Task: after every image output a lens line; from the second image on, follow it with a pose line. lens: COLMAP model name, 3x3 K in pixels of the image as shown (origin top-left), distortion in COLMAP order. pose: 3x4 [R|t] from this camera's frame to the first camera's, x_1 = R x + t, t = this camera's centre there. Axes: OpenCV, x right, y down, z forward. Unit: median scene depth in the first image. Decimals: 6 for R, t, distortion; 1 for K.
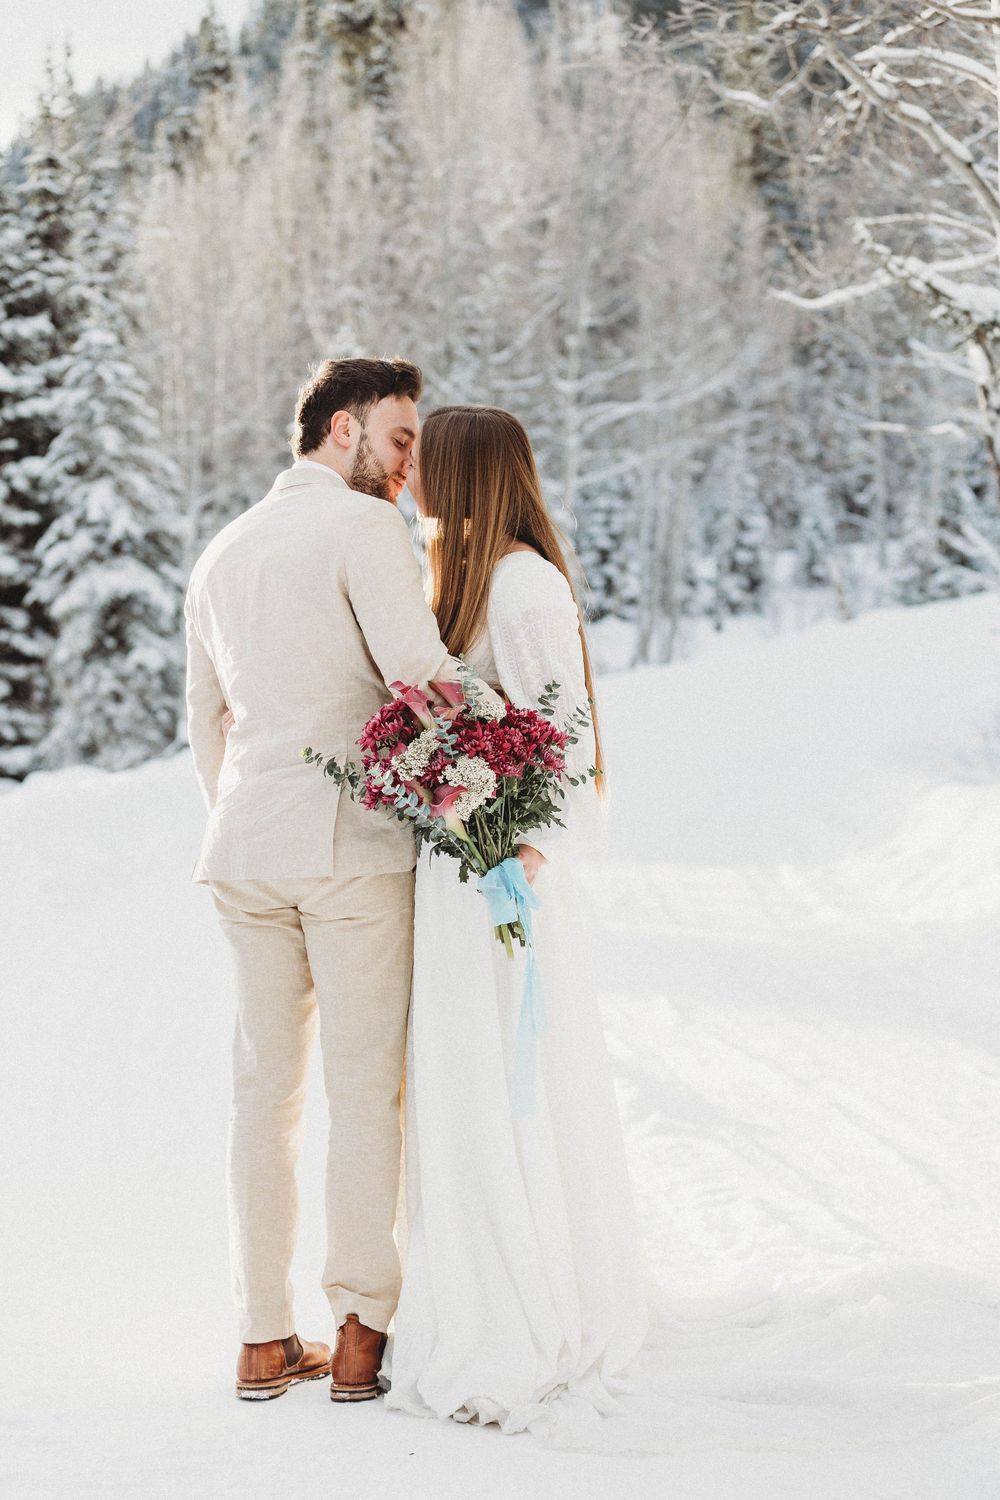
lens RADIAL K [[2955.9, 0, 504.7], [0, 2955.9, 745.7], [0, 0, 1]] dist [0.113414, 0.000000]
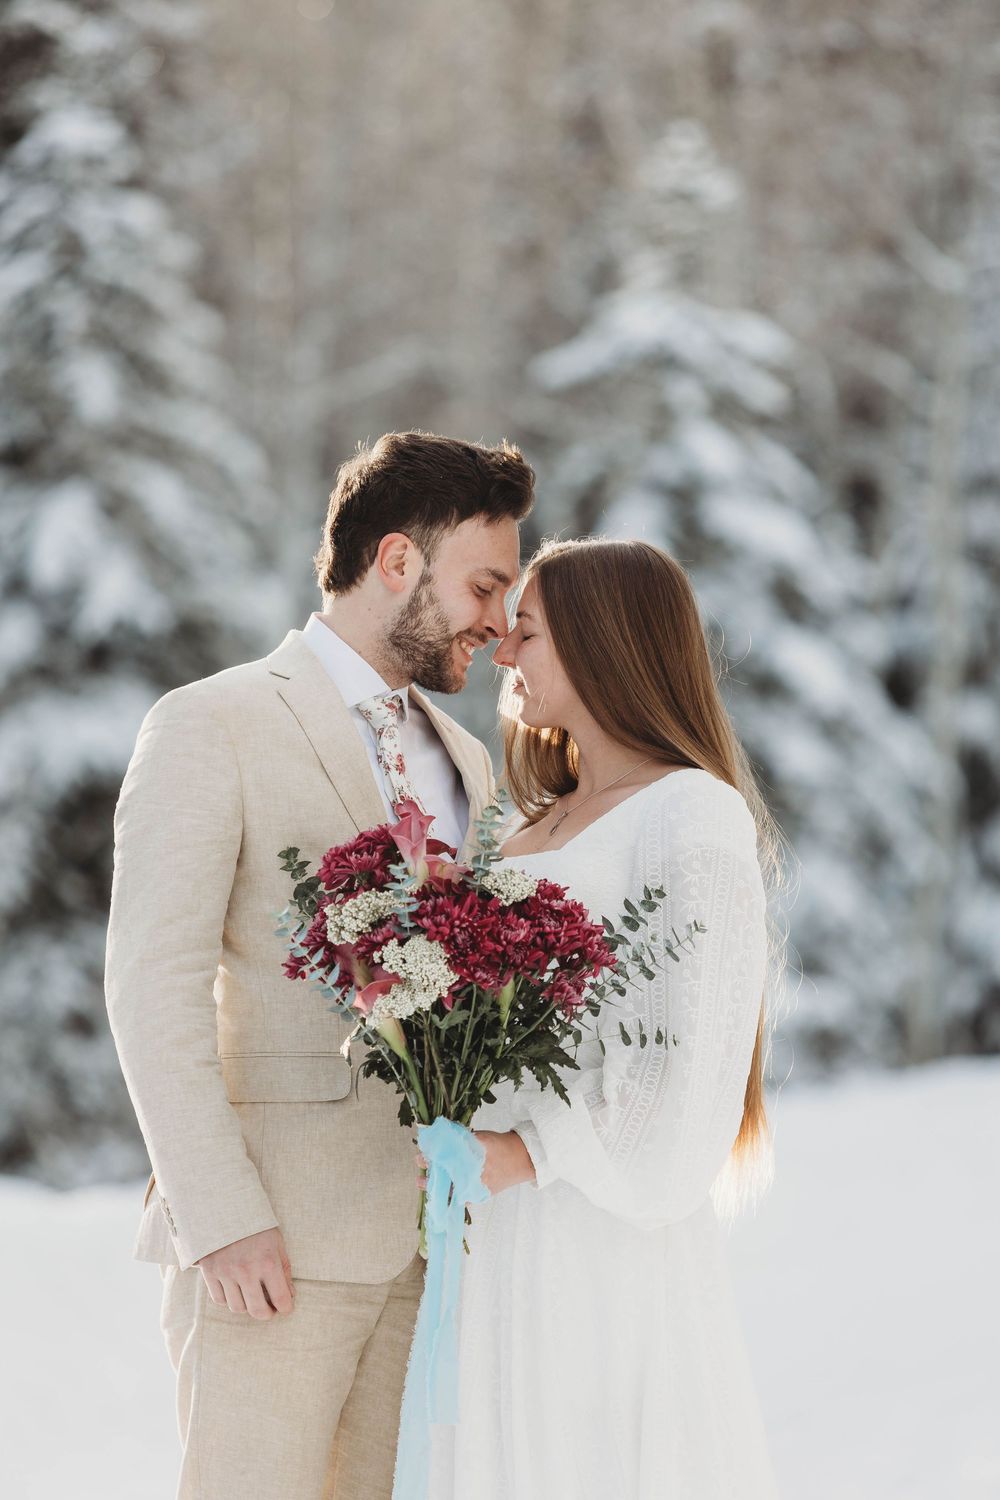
lens RADIAL K [[8640.0, 0, 503.7], [0, 8640.0, 749.5], [0, 0, 1]] dist [0.241150, 0.000000]
pose [[0.995675, 0.036888, -0.085271, 0.026599], [-0.041463, 0.997759, -0.052520, 0.006575], [0.083143, 0.055828, 0.994973, -0.177733]]
